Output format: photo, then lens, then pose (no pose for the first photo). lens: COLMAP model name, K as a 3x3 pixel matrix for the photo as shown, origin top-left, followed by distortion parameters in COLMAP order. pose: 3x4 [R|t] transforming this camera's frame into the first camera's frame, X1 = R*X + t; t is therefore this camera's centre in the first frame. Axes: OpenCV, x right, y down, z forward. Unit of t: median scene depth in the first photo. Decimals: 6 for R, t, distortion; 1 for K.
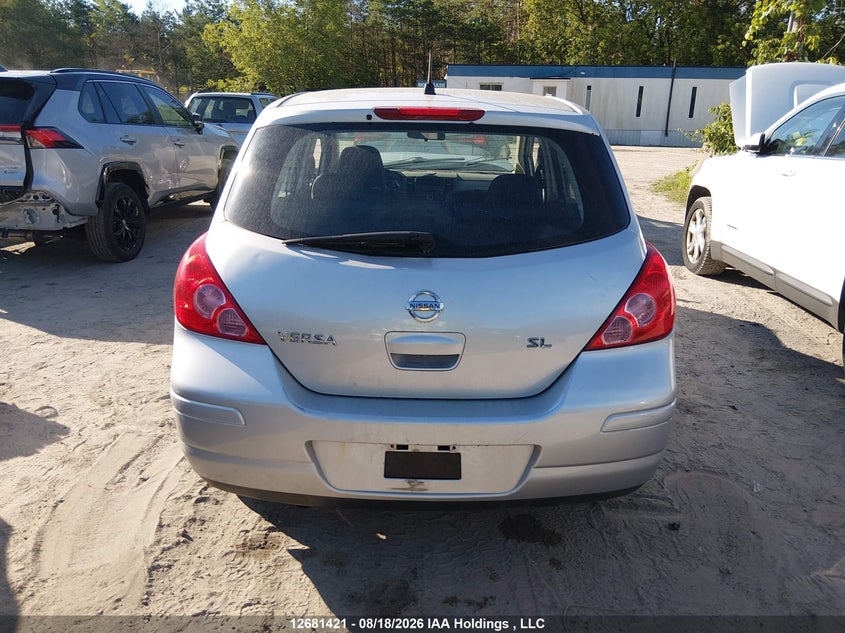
lens RADIAL K [[639.0, 0, 429.5], [0, 639.0, 311.4], [0, 0, 1]] dist [0.034756, -0.075337]
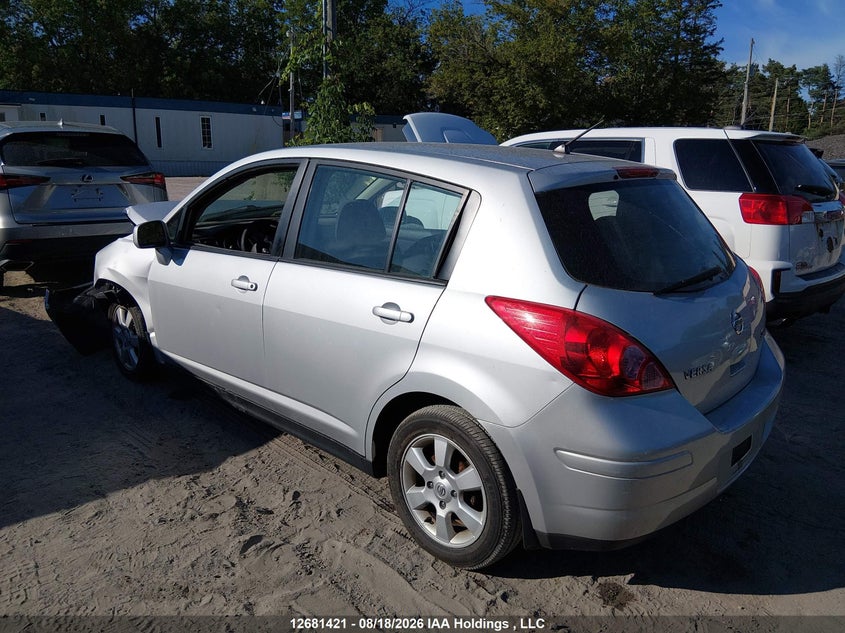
lens RADIAL K [[639.0, 0, 427.4], [0, 639.0, 306.9], [0, 0, 1]] dist [0.034756, -0.075337]
pose [[0.684778, -0.181391, 0.705816, -1.039048], [0.213884, 0.975899, 0.043292, -0.176846], [-0.696658, 0.121317, 0.707071, 0.403284]]
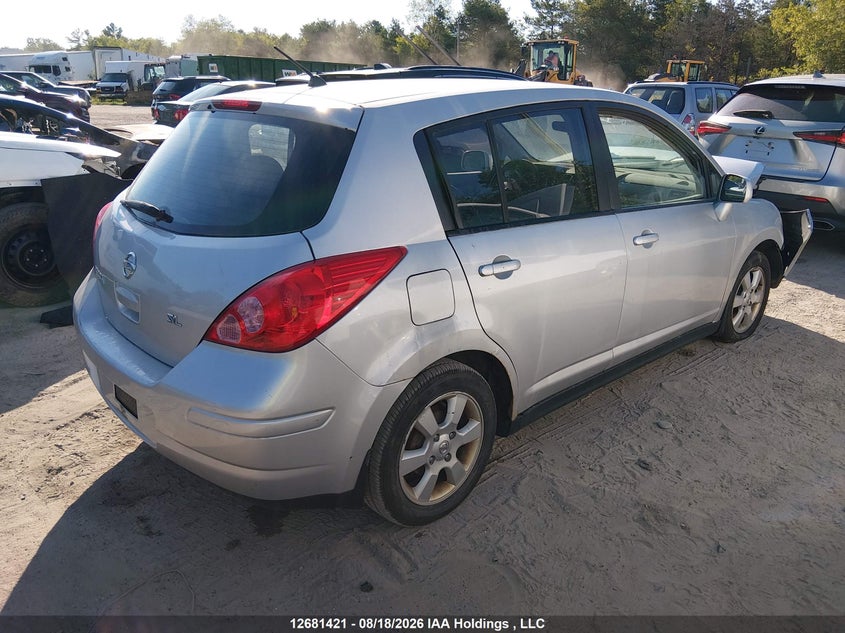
lens RADIAL K [[639.0, 0, 427.2], [0, 639.0, 311.3], [0, 0, 1]] dist [0.034756, -0.075337]
pose [[0.692514, 0.226225, -0.685015, 0.948230], [-0.216919, 0.970914, 0.101348, -0.130385], [0.688019, 0.078408, 0.721445, 0.406392]]
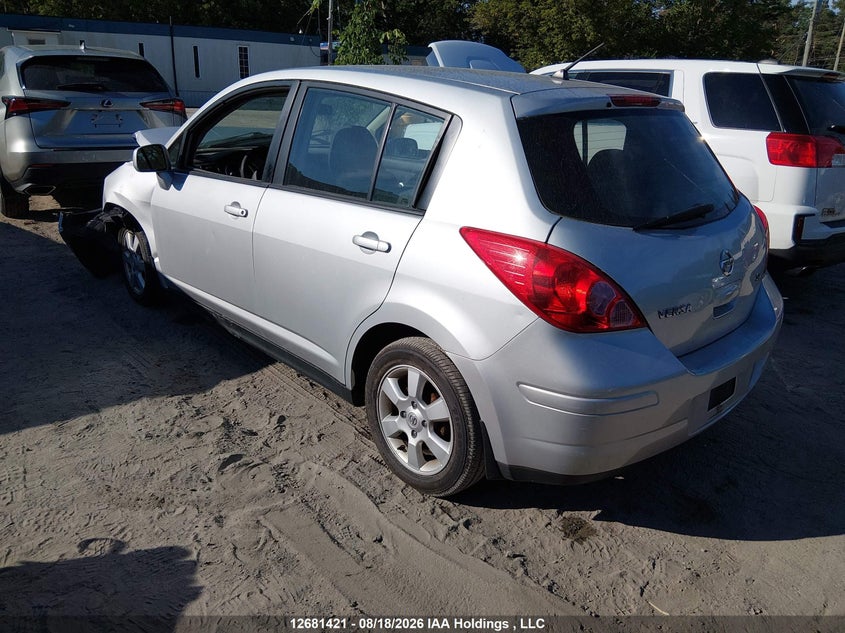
lens RADIAL K [[639.0, 0, 429.6], [0, 639.0, 313.5], [0, 0, 1]] dist [0.034756, -0.075337]
pose [[0.731201, -0.223171, 0.644624, -0.962873], [0.183012, 0.974506, 0.129786, -0.138449], [-0.657154, 0.023074, 0.753403, 0.348058]]
